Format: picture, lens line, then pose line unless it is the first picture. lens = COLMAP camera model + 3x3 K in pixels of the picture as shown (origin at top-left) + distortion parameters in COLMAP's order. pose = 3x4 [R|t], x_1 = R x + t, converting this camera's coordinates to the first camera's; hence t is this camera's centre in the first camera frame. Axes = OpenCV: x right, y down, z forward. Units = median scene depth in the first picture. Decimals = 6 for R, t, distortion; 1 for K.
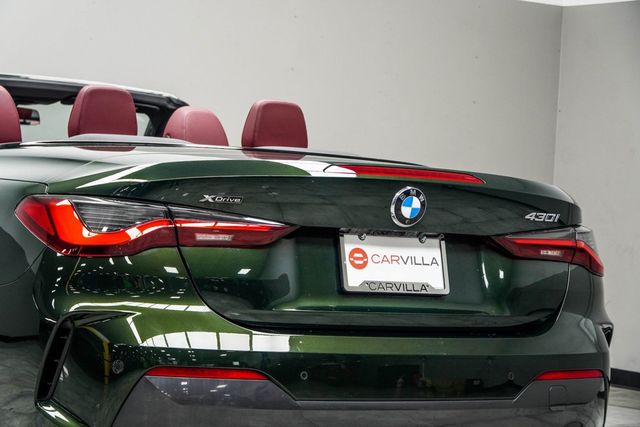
lens RADIAL K [[1960.1, 0, 320.0], [0, 1960.1, 212.4], [0, 0, 1]] dist [-0.375336, 0.000000]
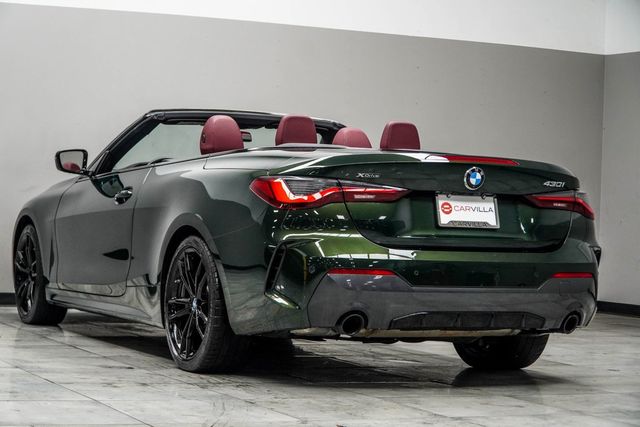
lens RADIAL K [[1487.6, 0, 320.1], [0, 1487.6, 214.8], [0, 0, 1]] dist [-0.254386, 0.000000]
pose [[0.996251, -0.019456, -0.084290, 0.018562], [0.019450, 0.999810, -0.000893, 0.028140], [0.084291, -0.000750, 0.996441, -0.334559]]
